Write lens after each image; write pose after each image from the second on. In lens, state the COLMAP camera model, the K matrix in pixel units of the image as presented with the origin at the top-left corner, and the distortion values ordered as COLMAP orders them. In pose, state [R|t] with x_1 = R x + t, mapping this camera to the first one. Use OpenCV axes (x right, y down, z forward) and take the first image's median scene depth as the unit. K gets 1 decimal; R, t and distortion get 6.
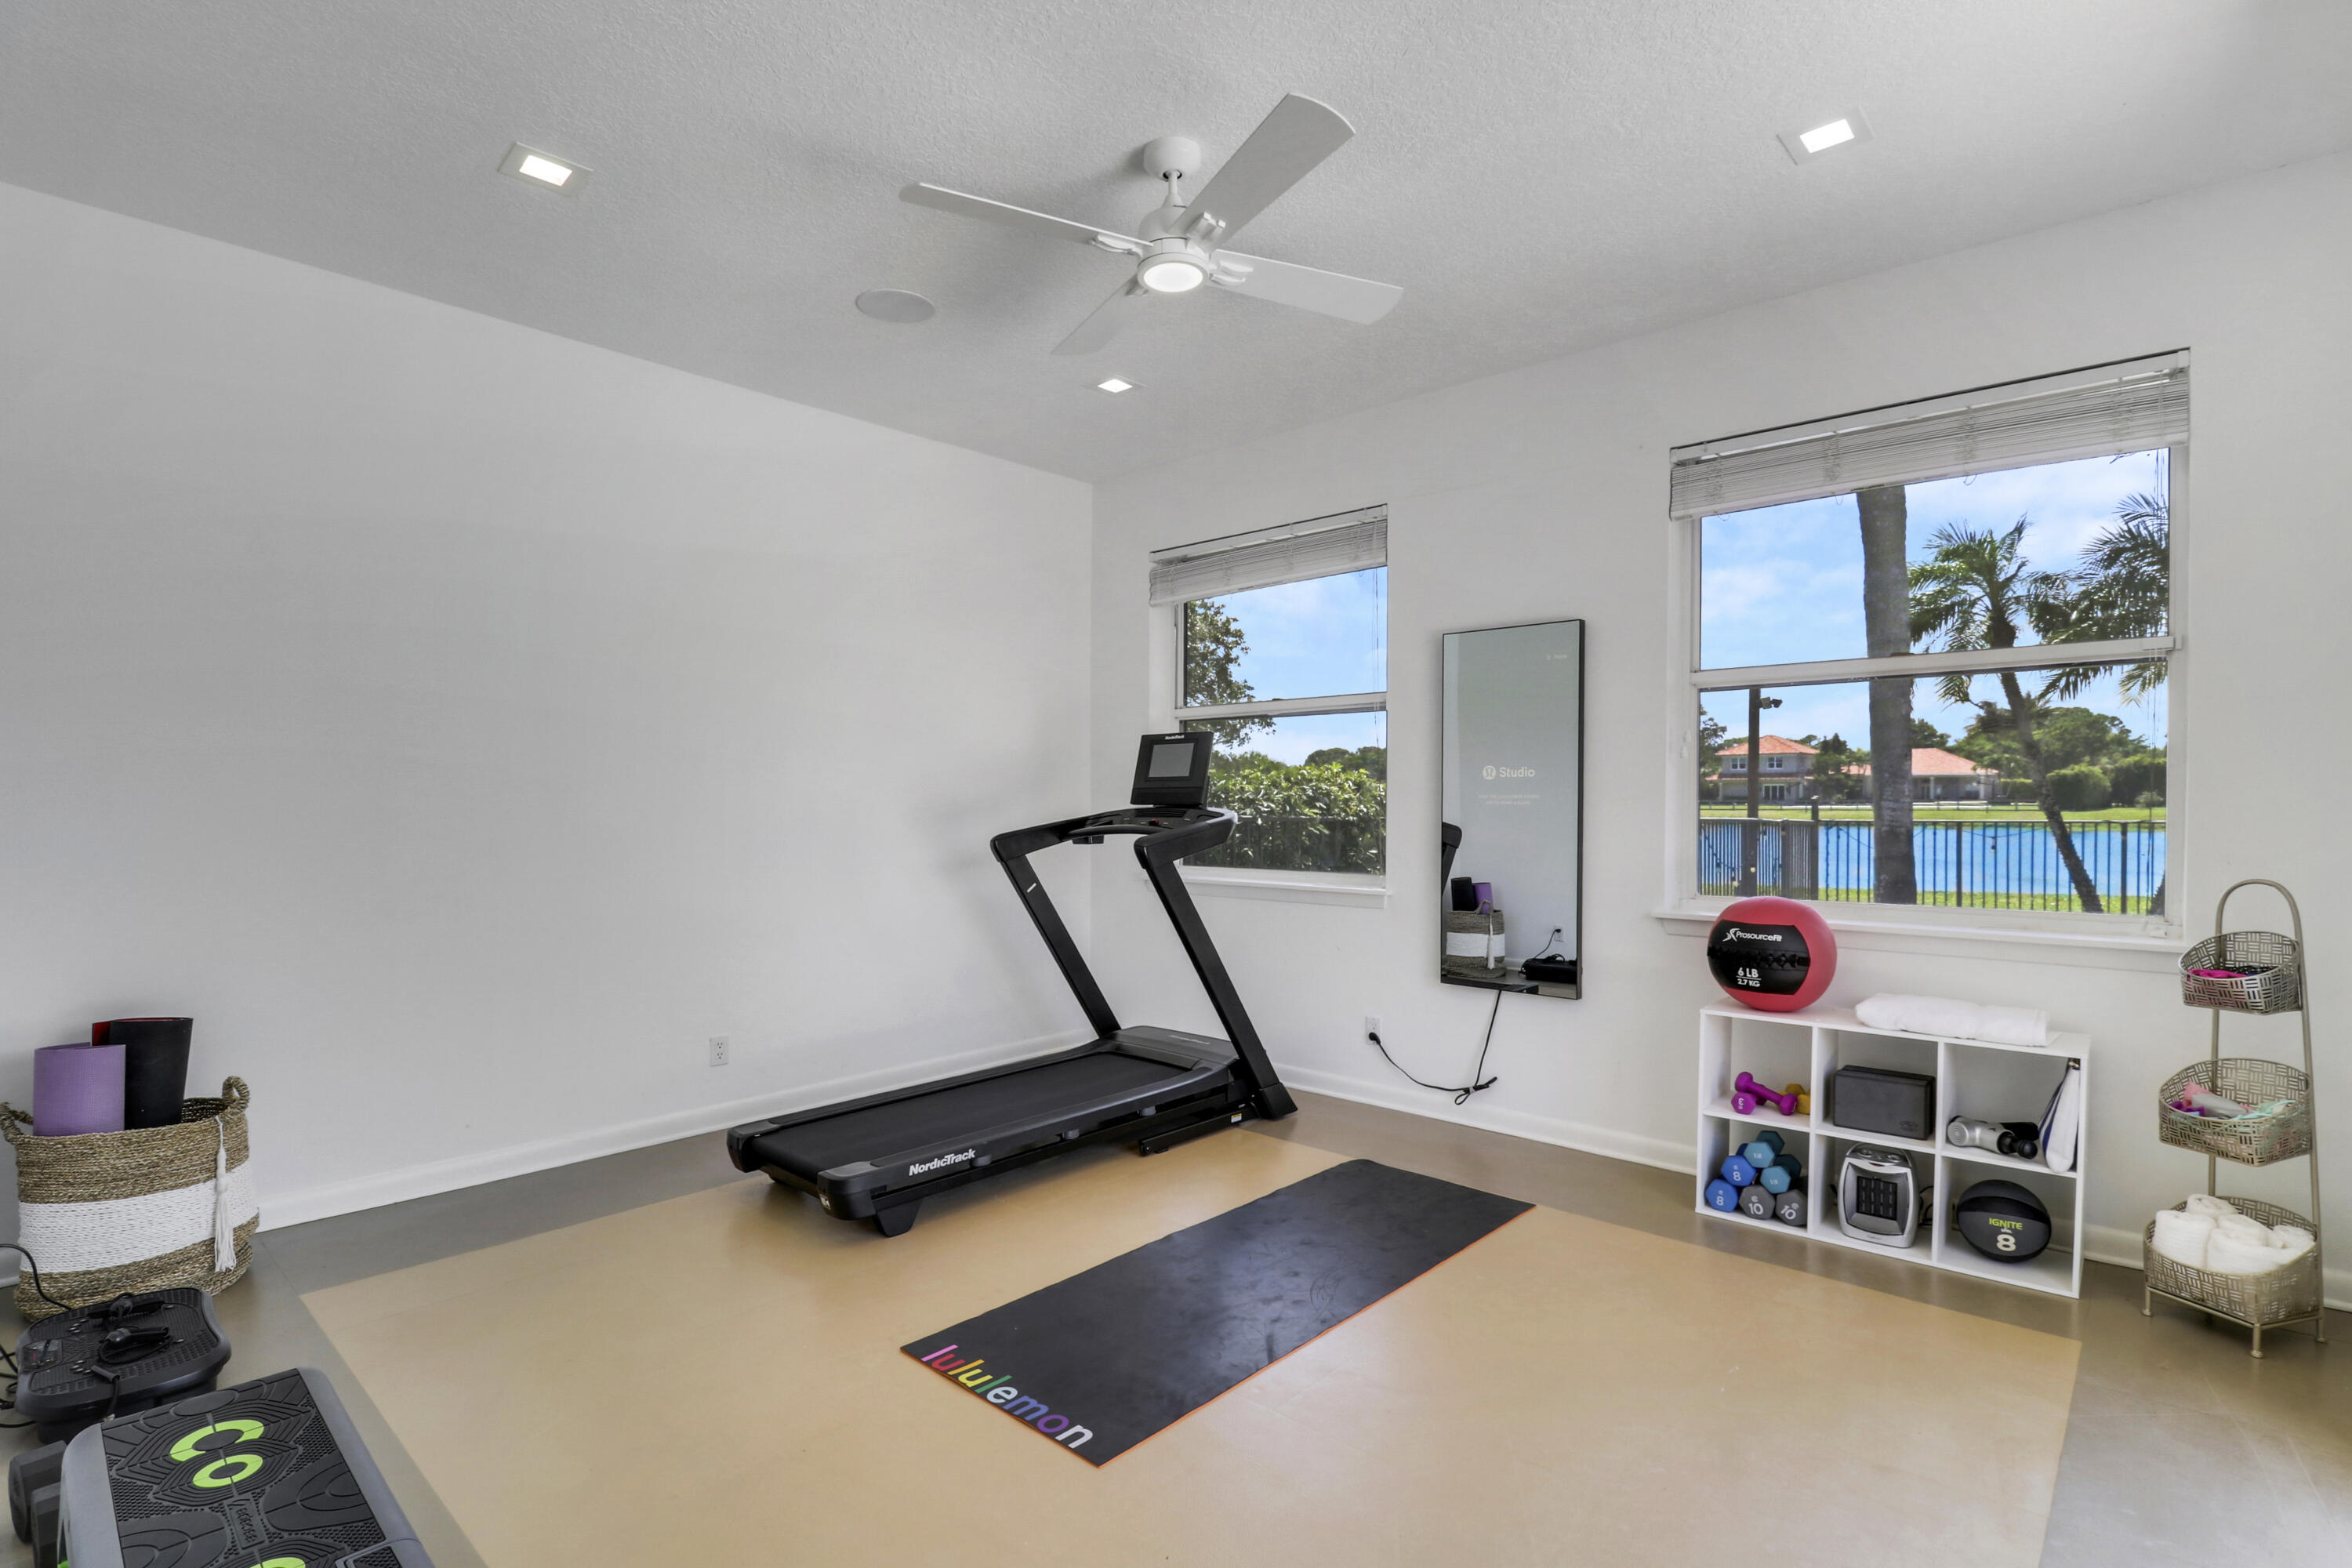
lens RADIAL K [[1089.6, 0, 1181.4], [0, 1089.6, 797.8], [0, 0, 1]] dist [-0.021513, -0.000270]
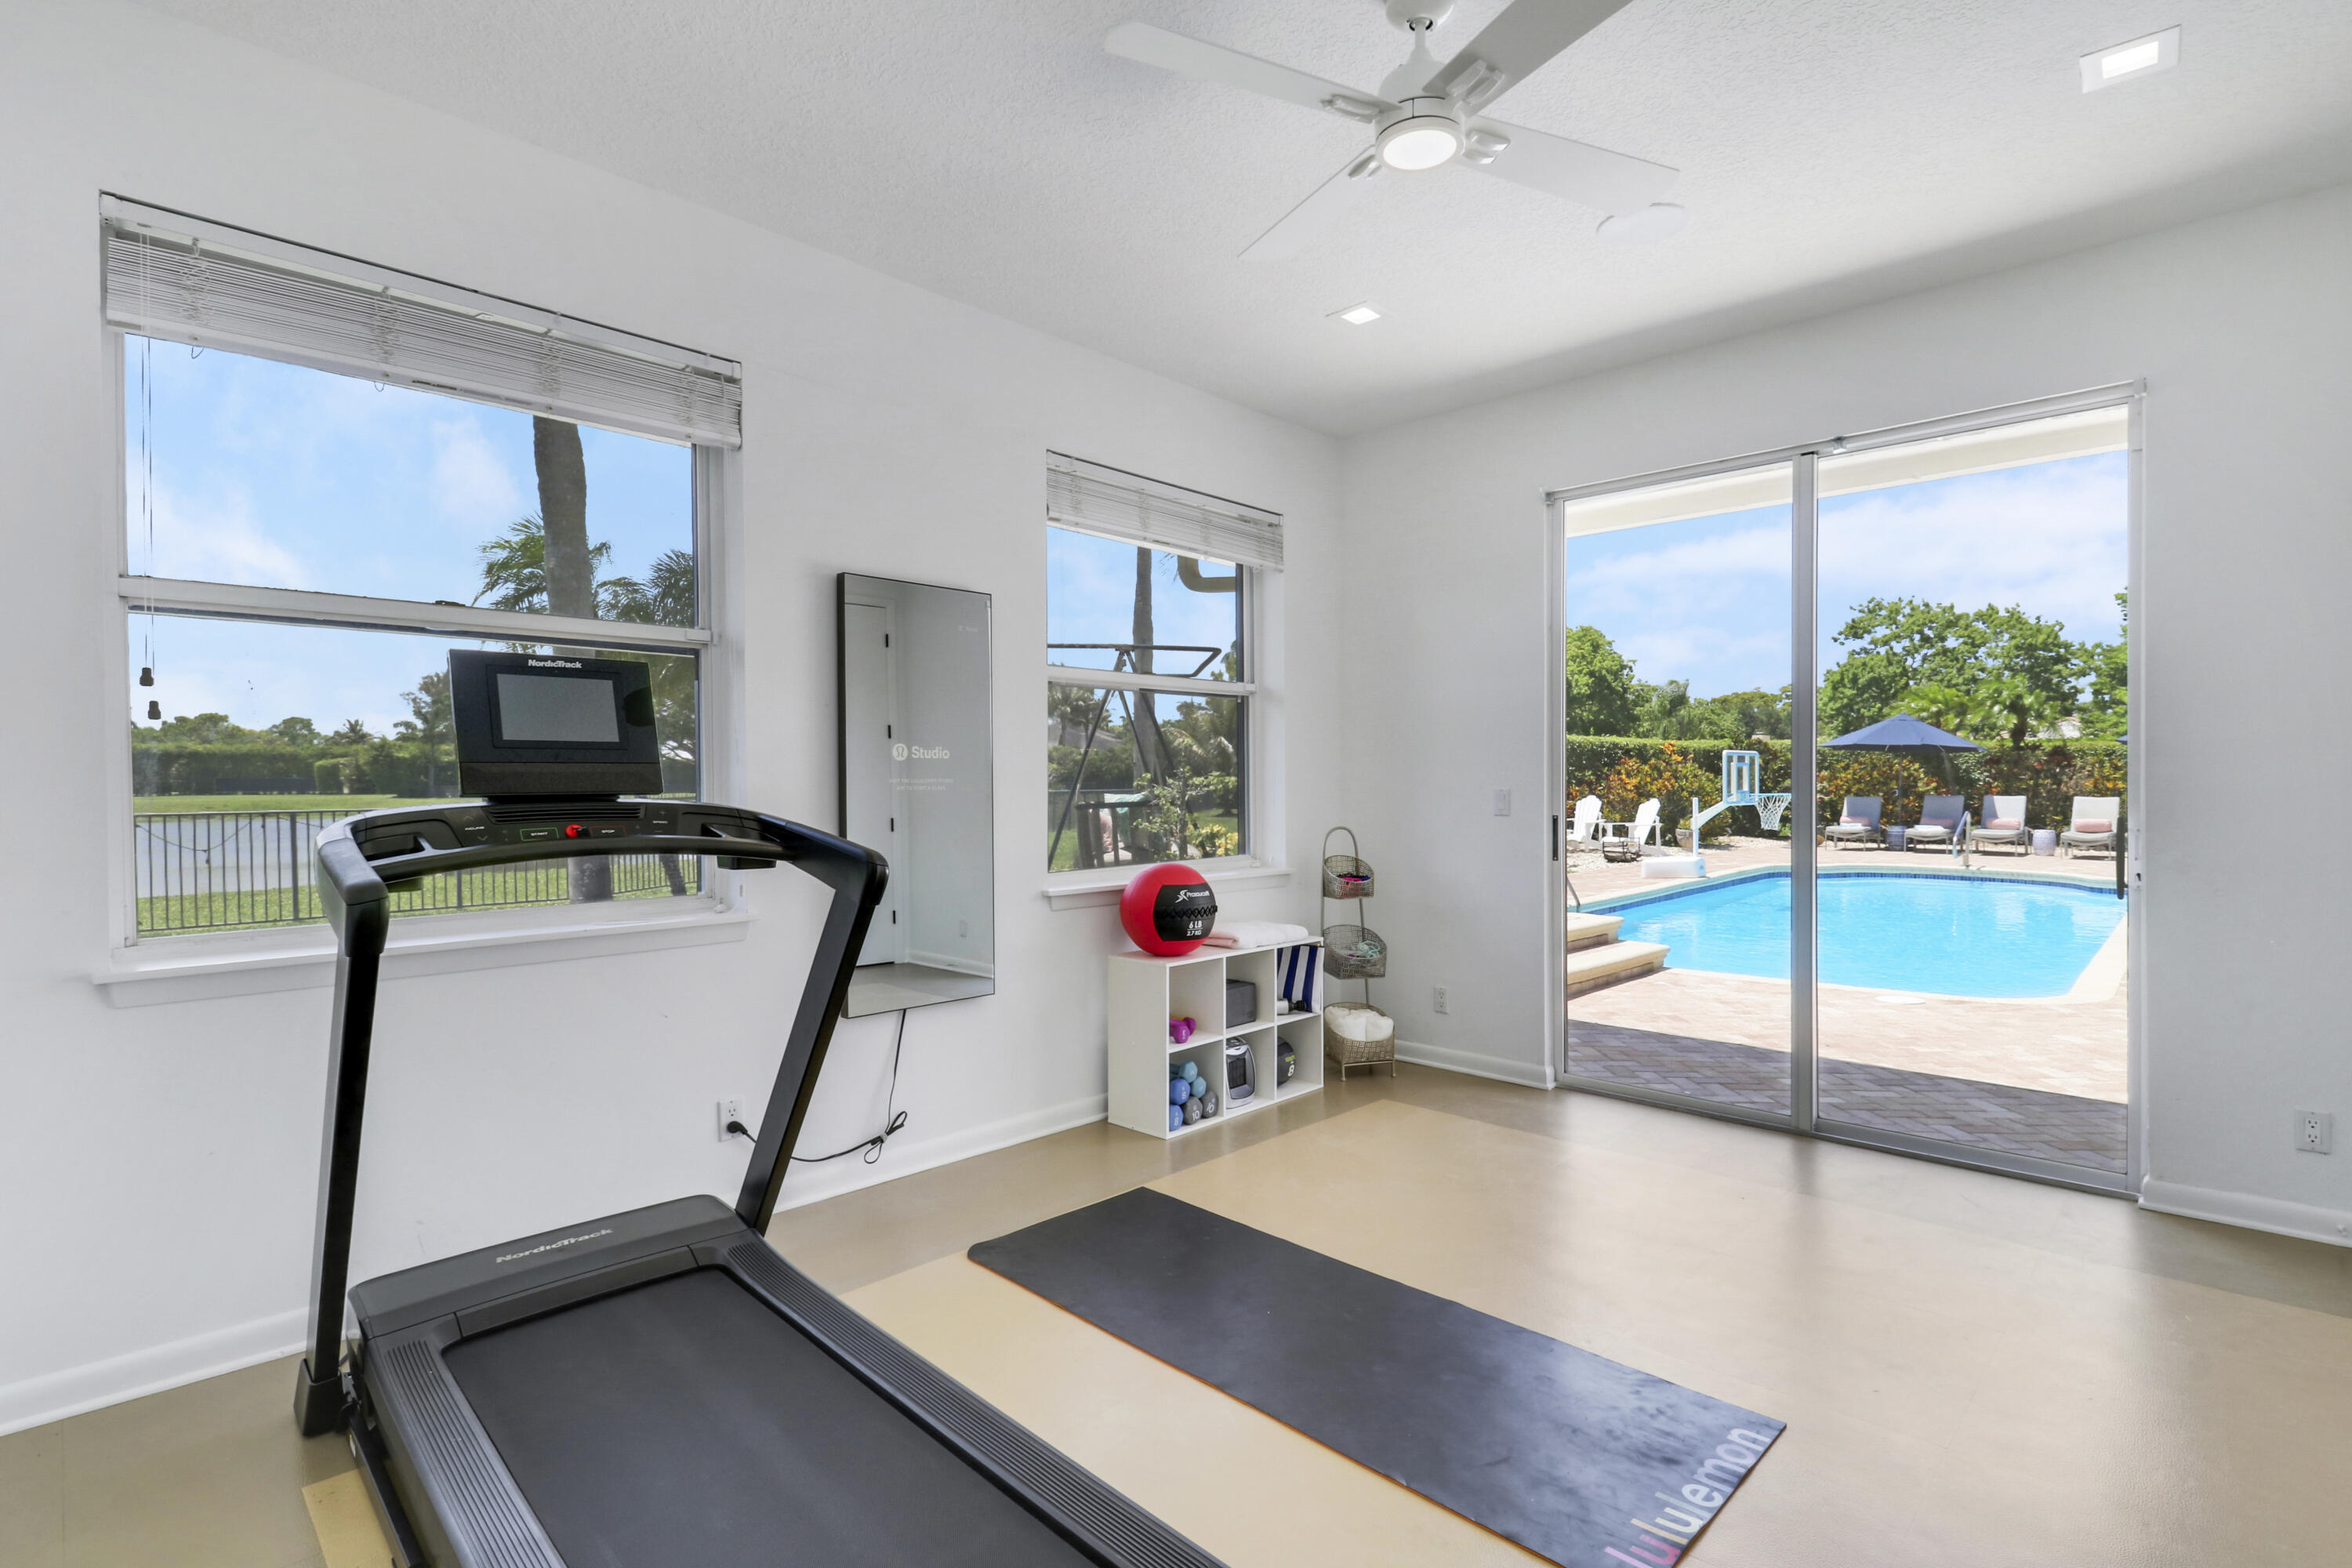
lens RADIAL K [[1089.6, 0, 1181.4], [0, 1089.6, 797.8], [0, 0, 1]] dist [-0.021513, -0.000270]
pose [[0.061450, -0.013540, 0.998018, -0.729082], [0.003531, 0.999905, 0.013348, 0.002482], [-0.998104, 0.002704, 0.061492, 0.979588]]
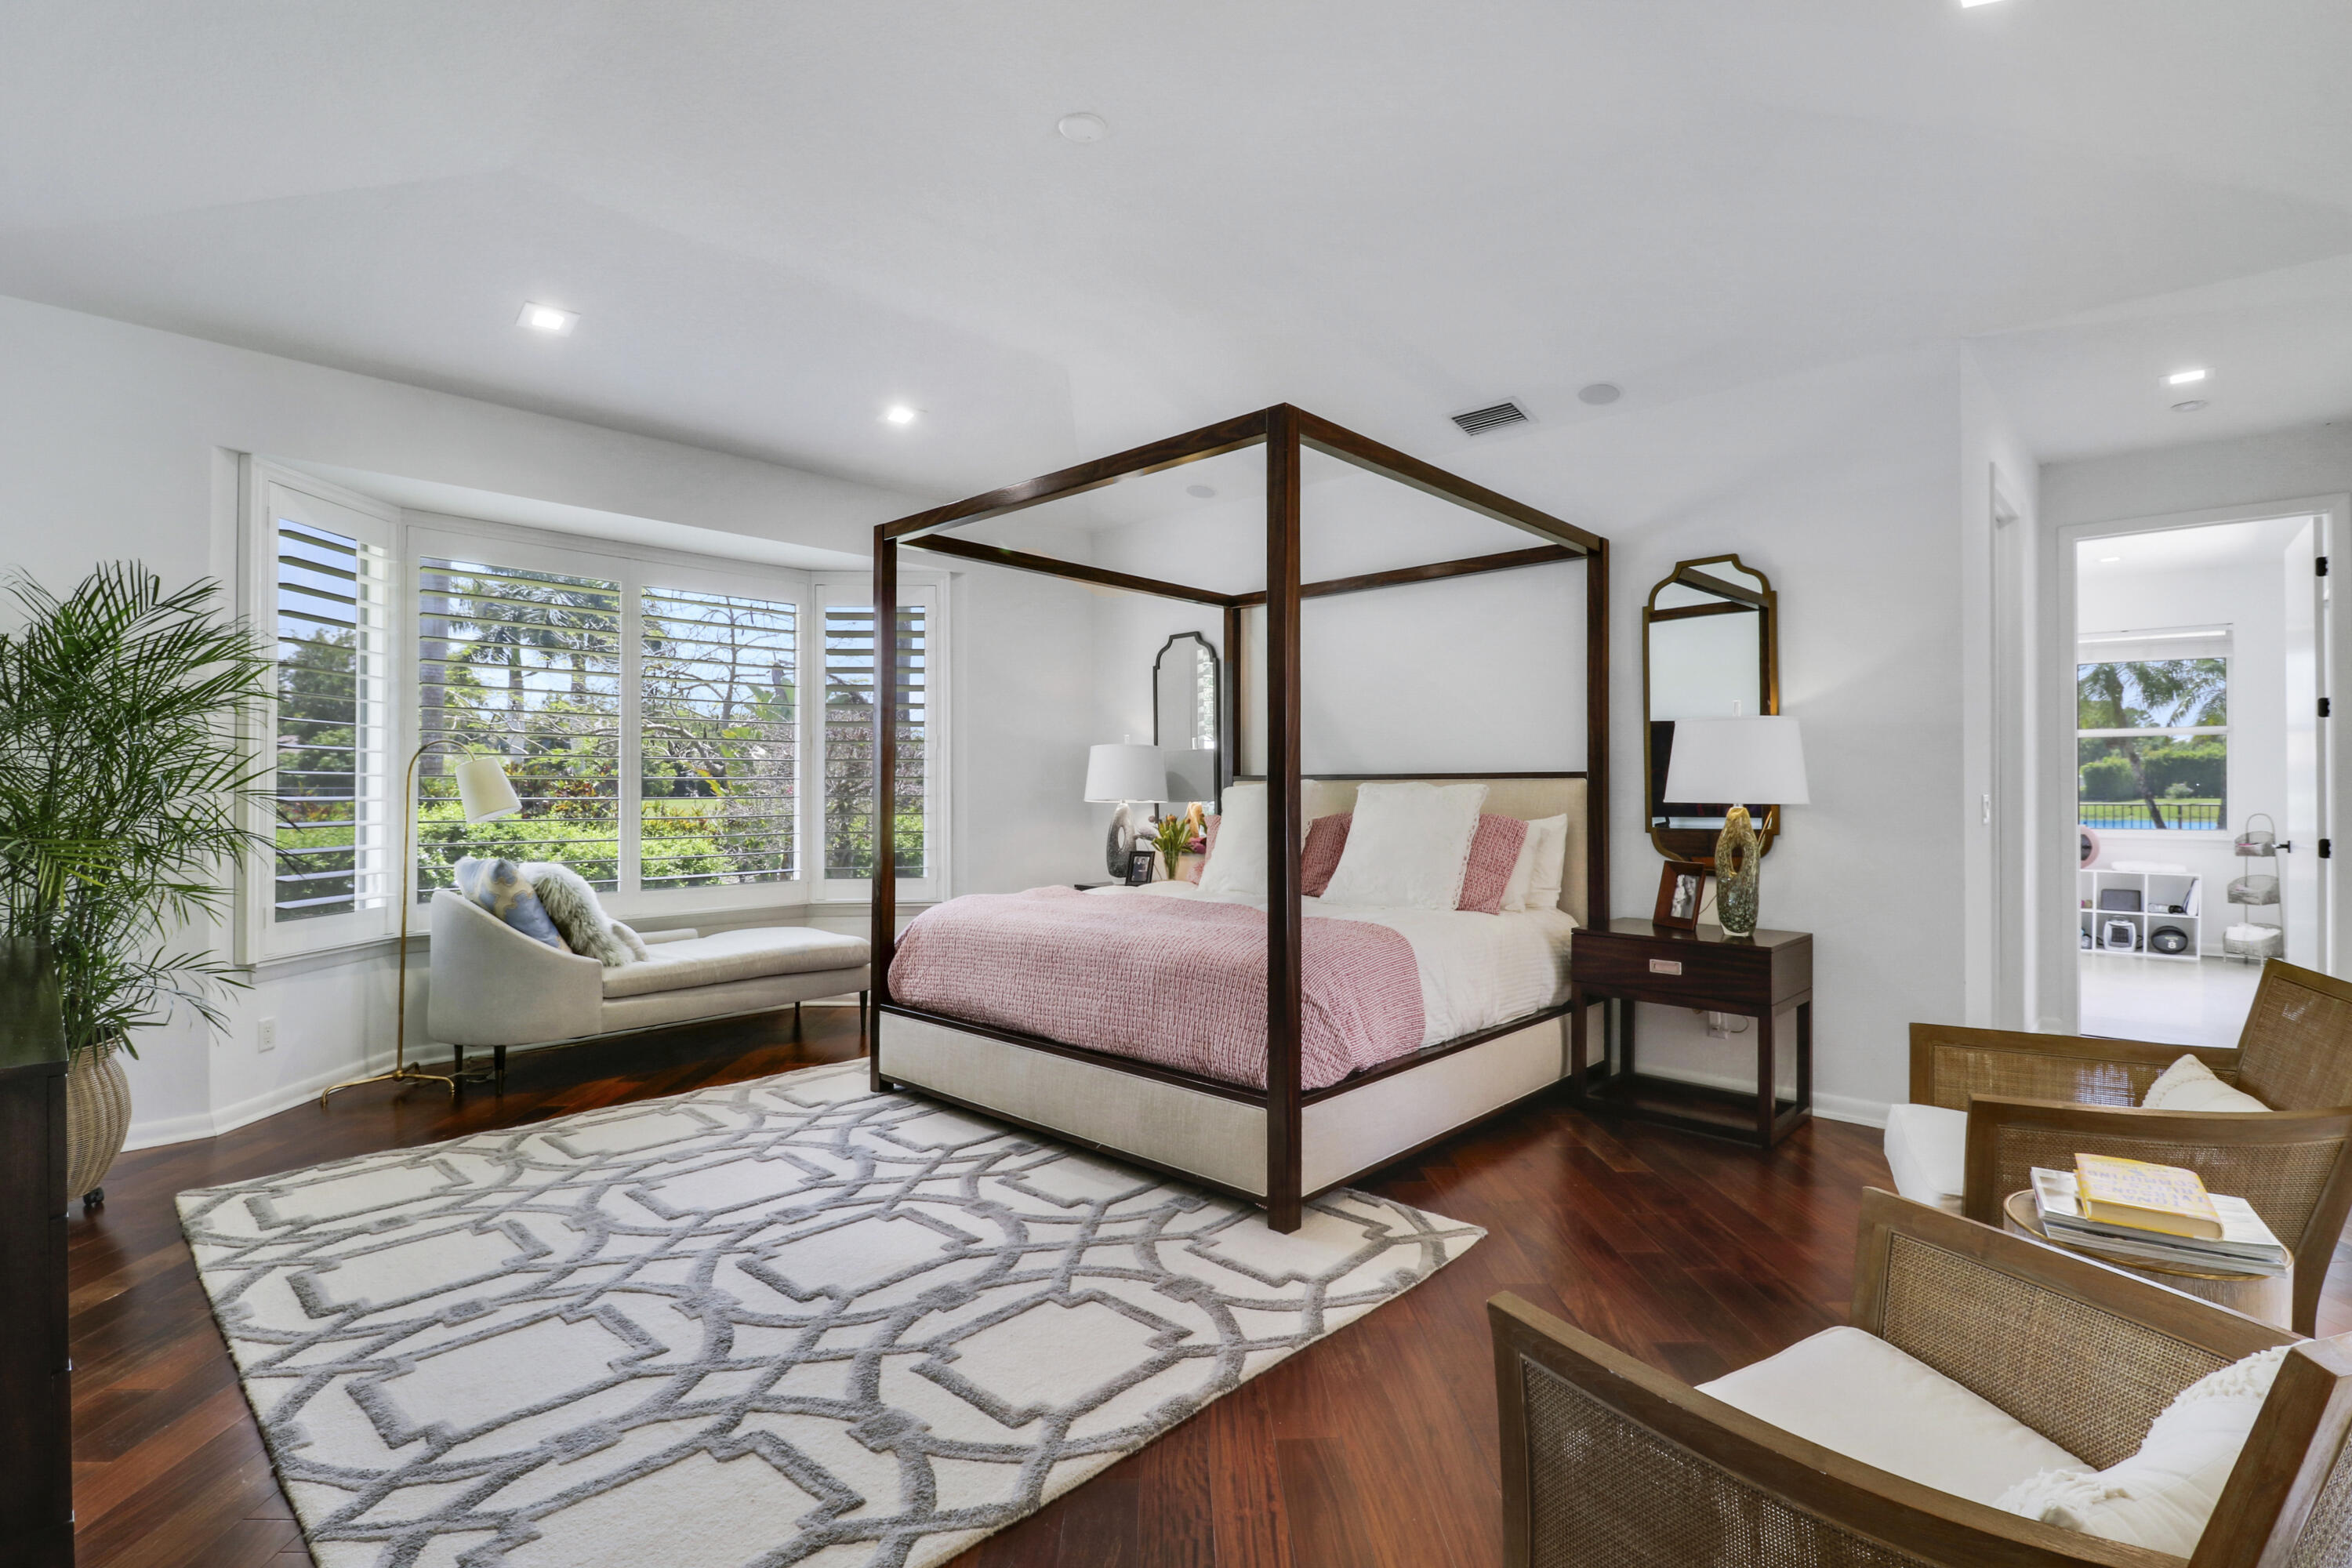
lens RADIAL K [[1089.6, 0, 1181.4], [0, 1089.6, 797.8], [0, 0, 1]] dist [-0.021513, -0.000270]
pose [[0.999851, -0.012145, -0.012245, -1.628191], [0.012117, 0.999924, -0.002381, 0.004817], [0.012273, 0.002232, 0.999922, -1.668610]]
